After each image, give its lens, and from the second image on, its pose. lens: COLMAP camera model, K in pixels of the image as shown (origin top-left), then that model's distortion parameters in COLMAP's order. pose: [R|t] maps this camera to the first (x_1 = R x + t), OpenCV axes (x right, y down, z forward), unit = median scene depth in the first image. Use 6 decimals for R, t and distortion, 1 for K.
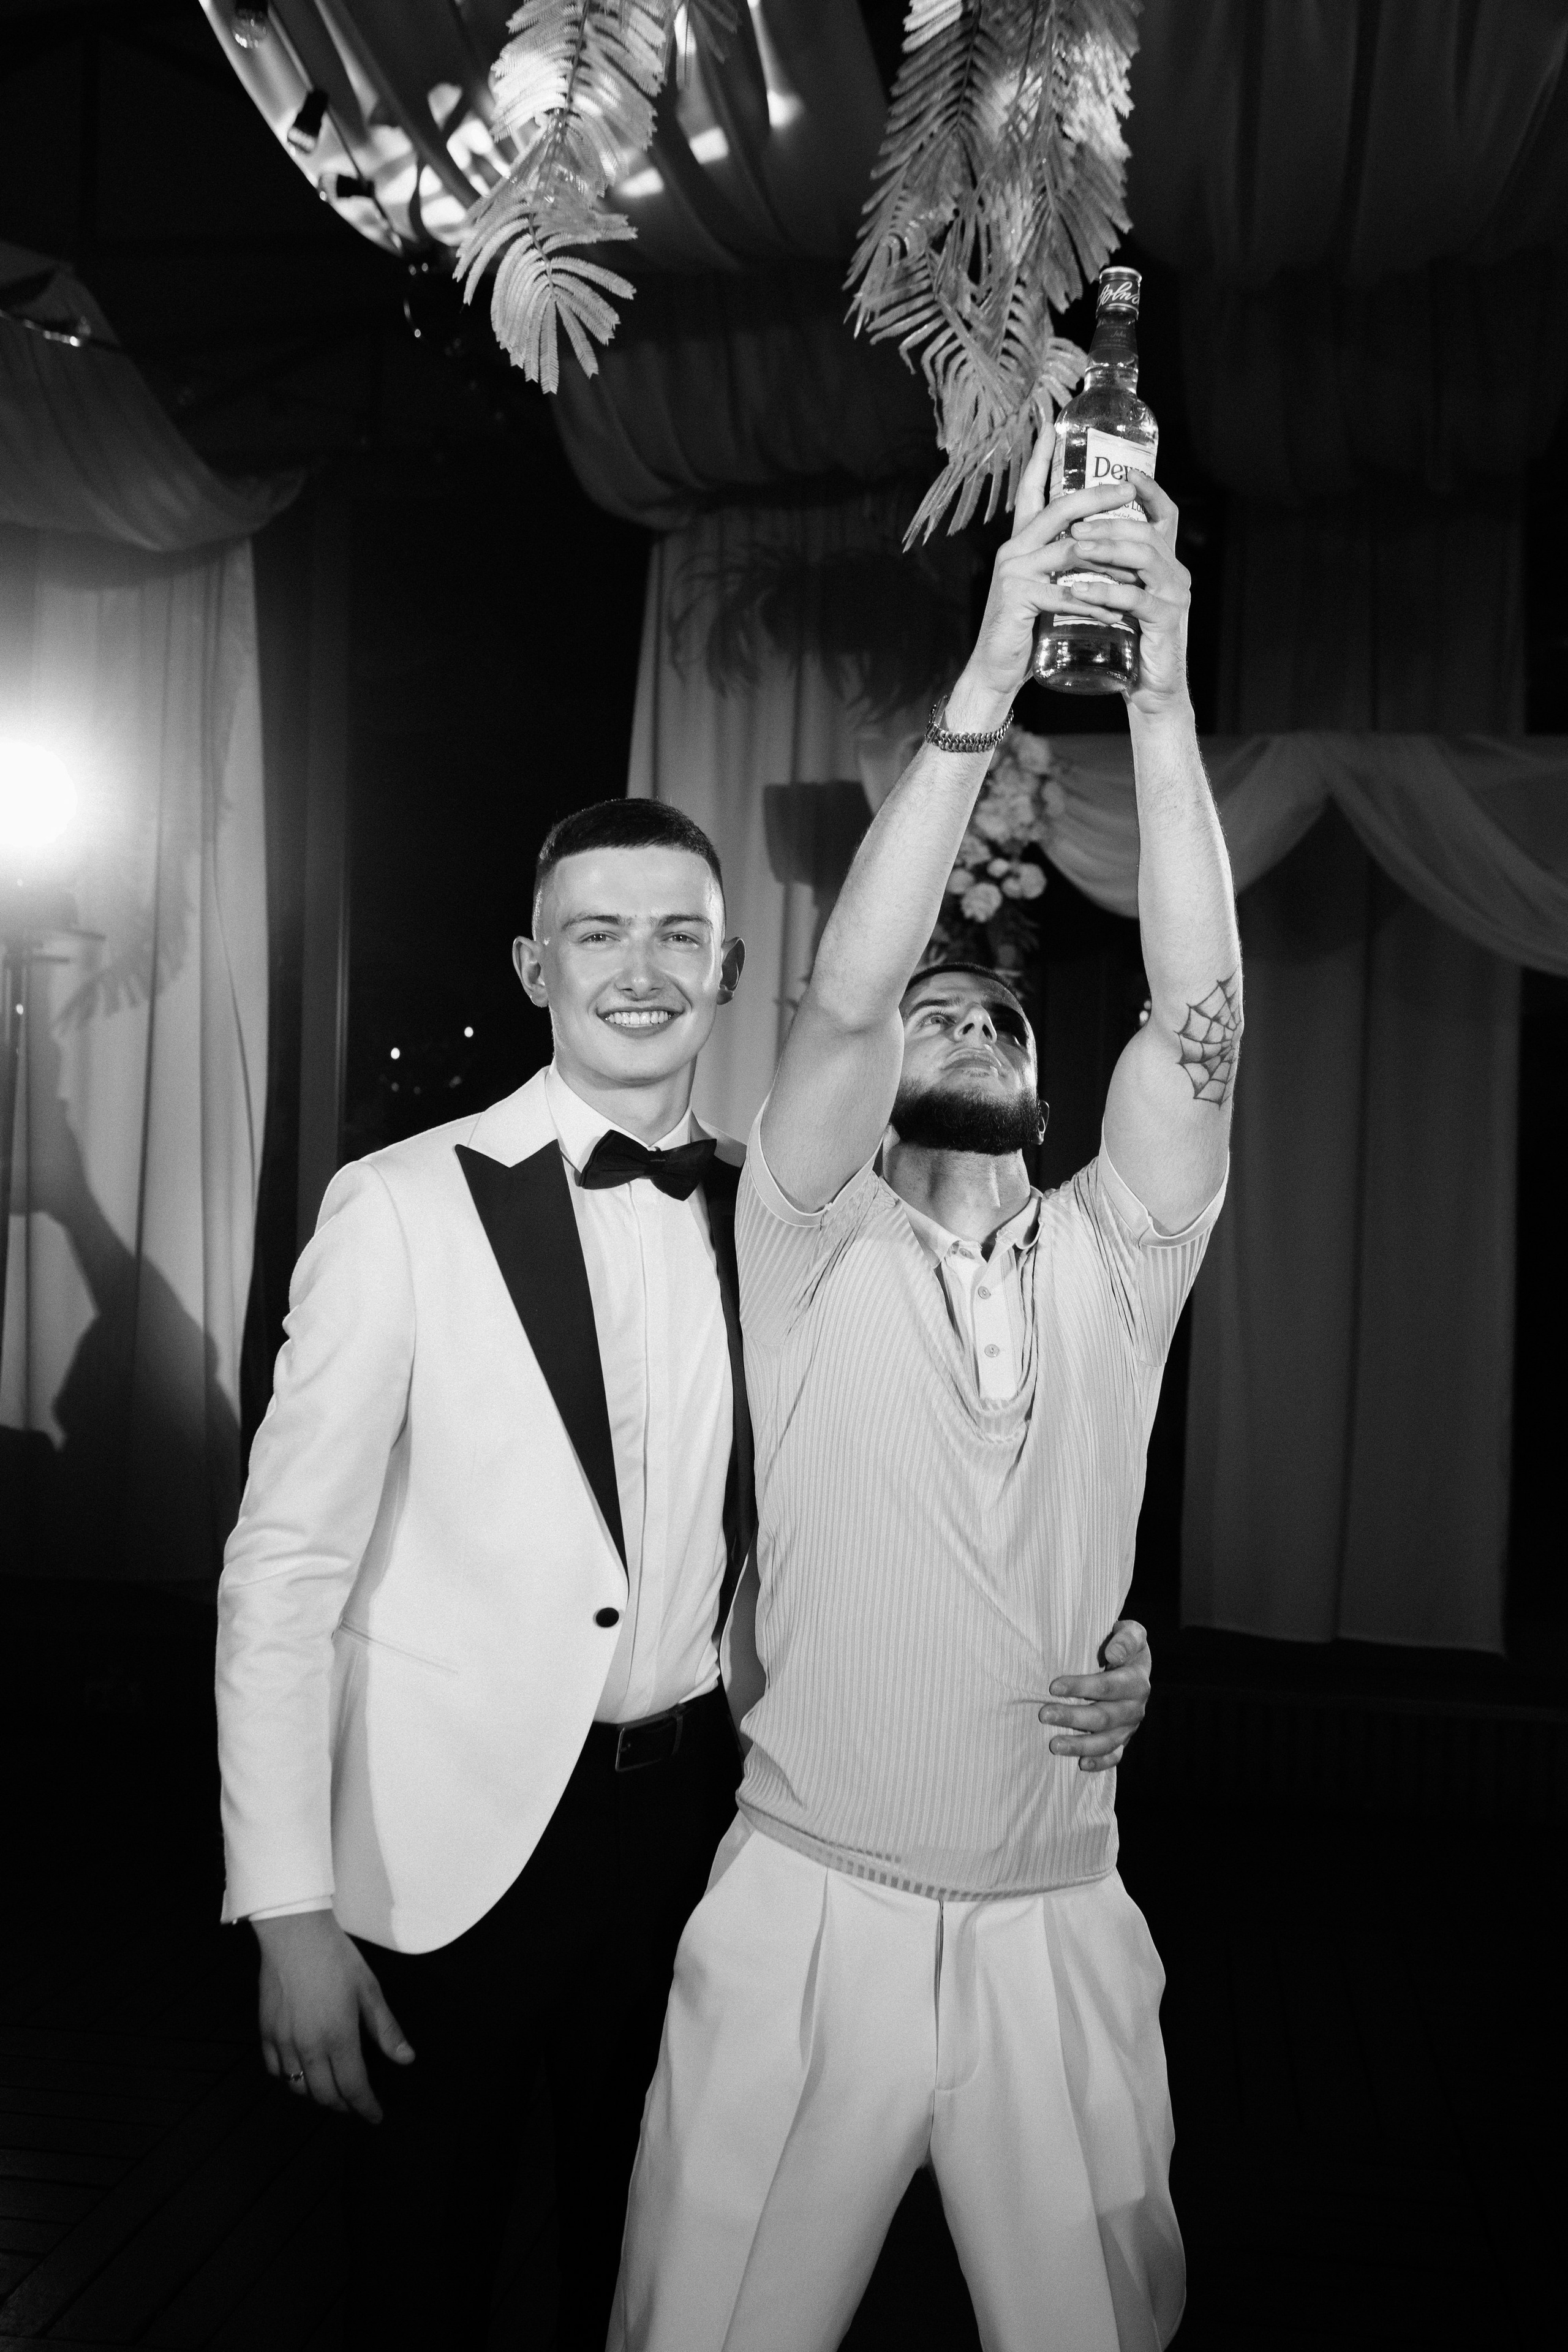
lens RADIAL K [[2451.5, 0, 779.6], [0, 2451.5, 1174.3], [0, 0, 1]] dist [0.037154, 0.000000]
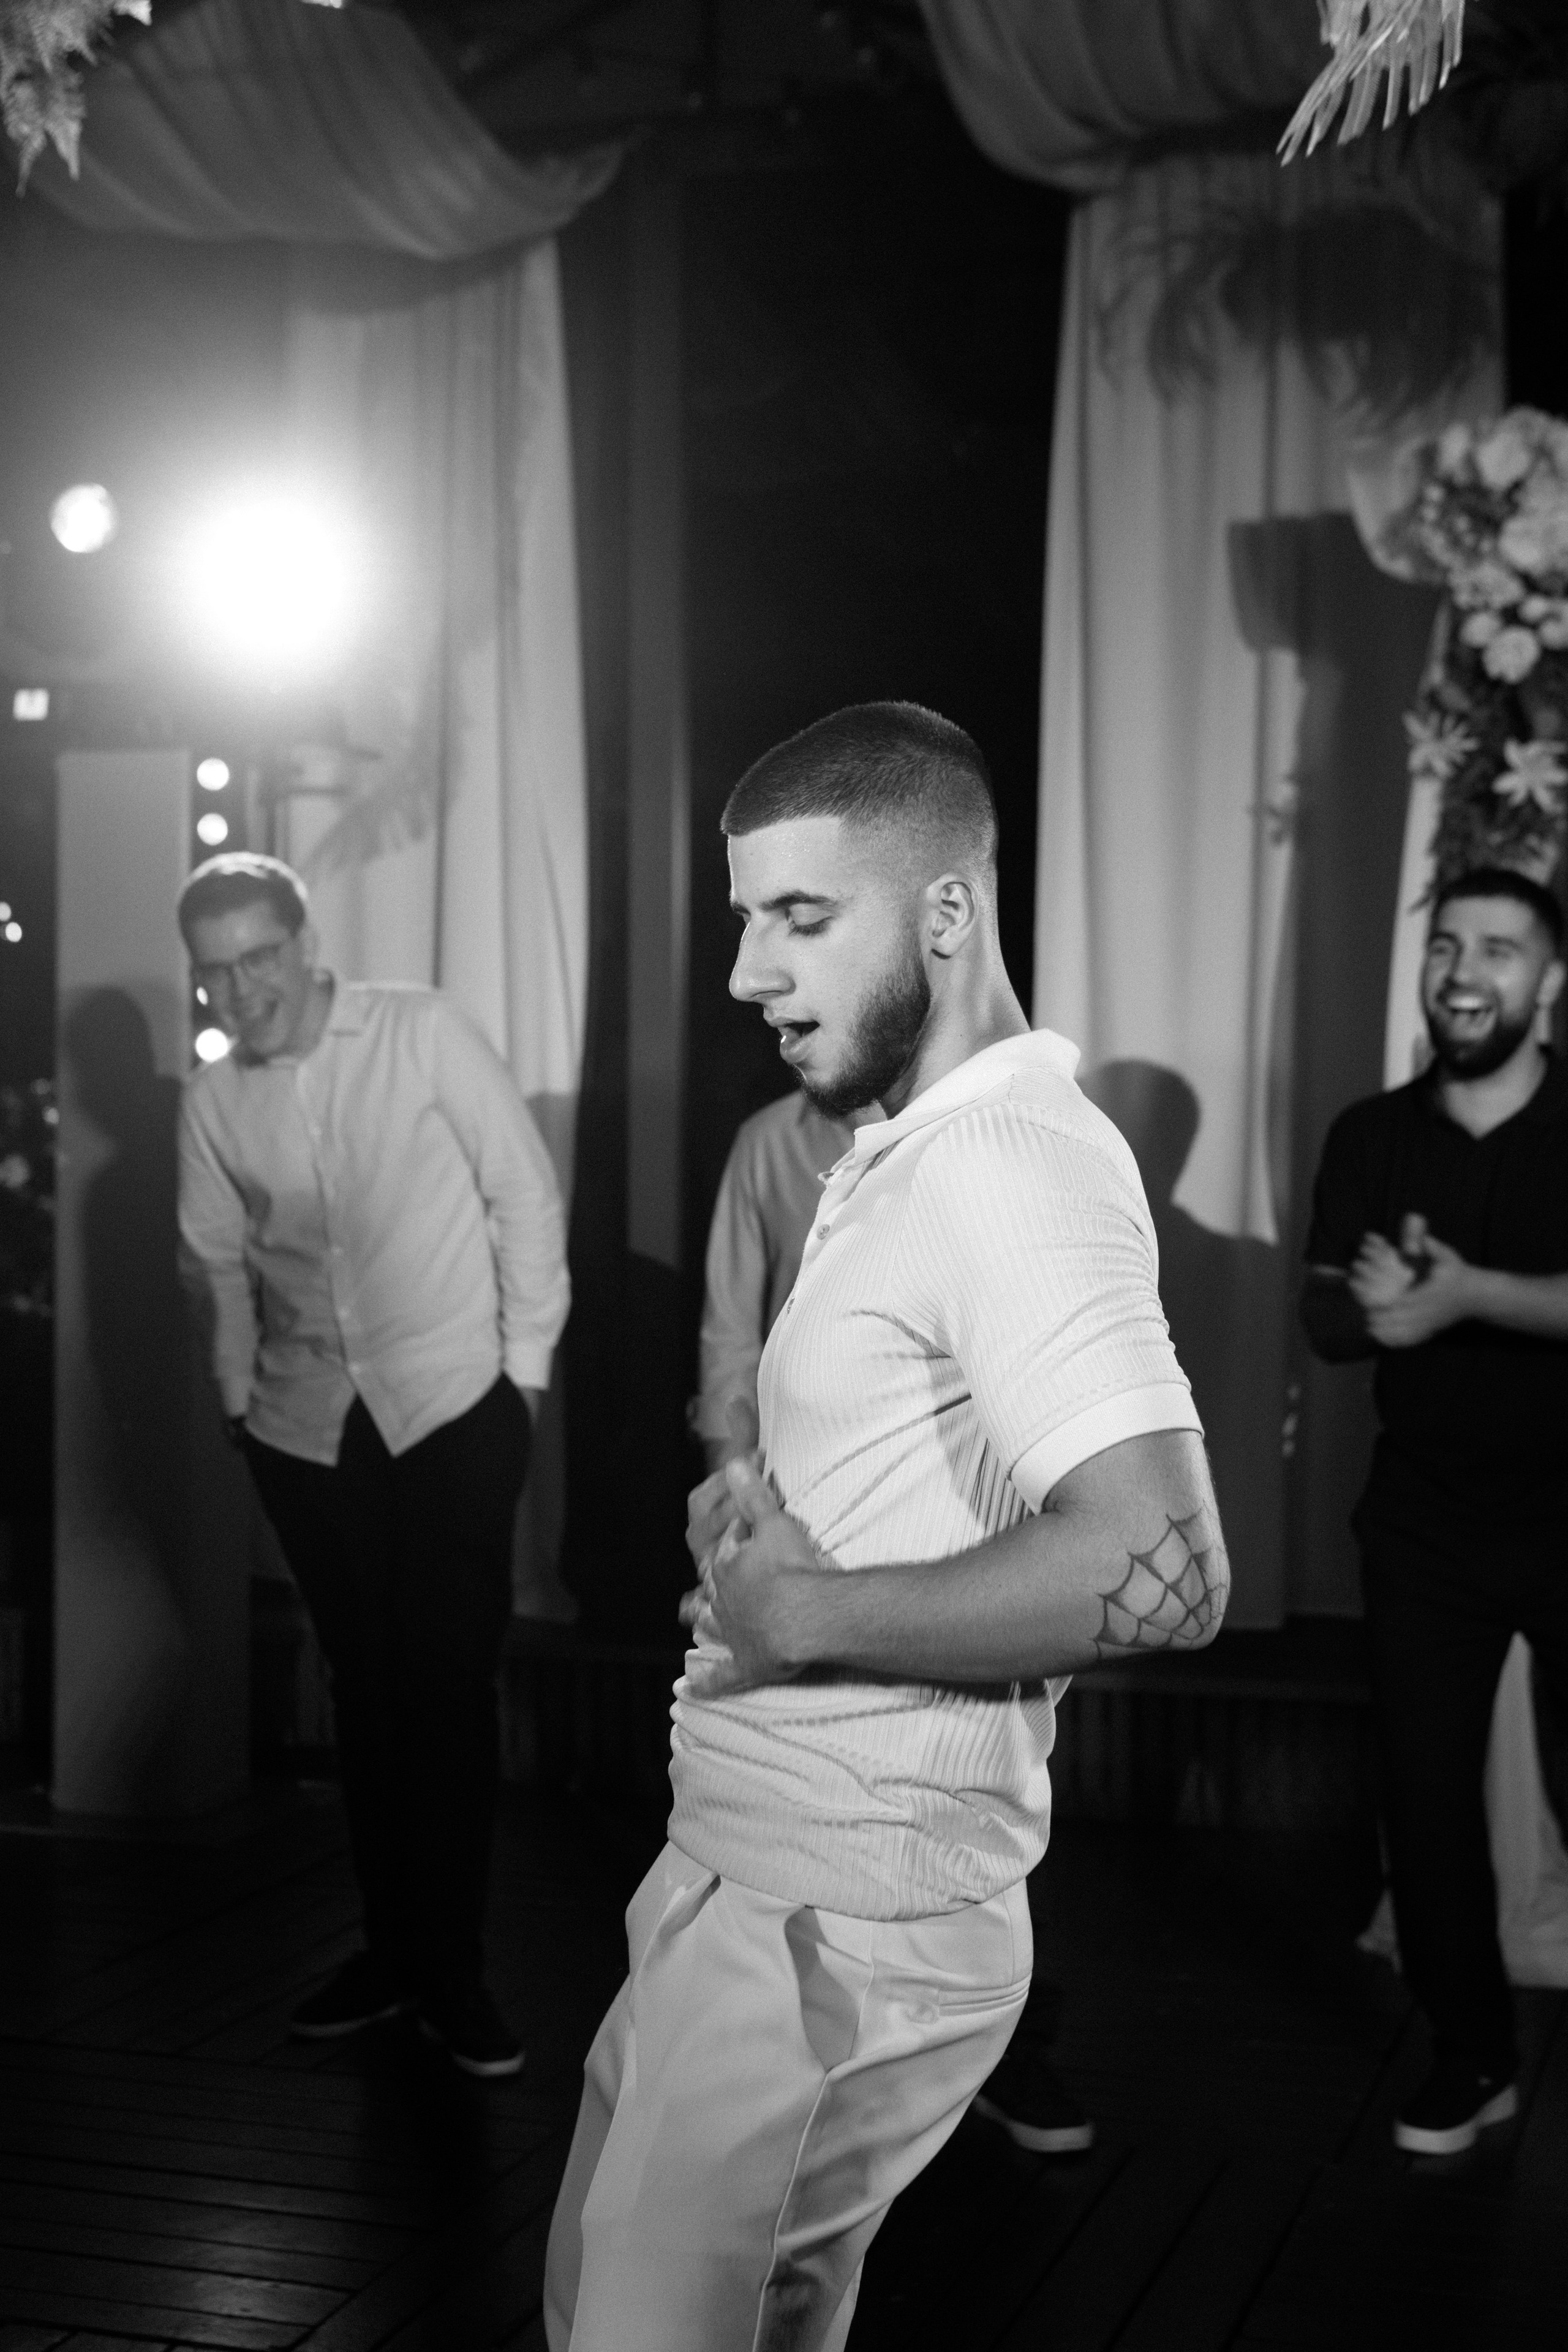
lens RADIAL K [[3694.8, 0, 789.1], [0, 3694.8, 1176.7], [0, 0, 1]] dist [-0.017378, 0.000000]
pose [[0.988425, -0.020223, -0.150354, 0.026833], [0.019475, 0.999790, -0.006446, 0.046367], [0.150452, 0.003443, 0.988611, -0.134764]]
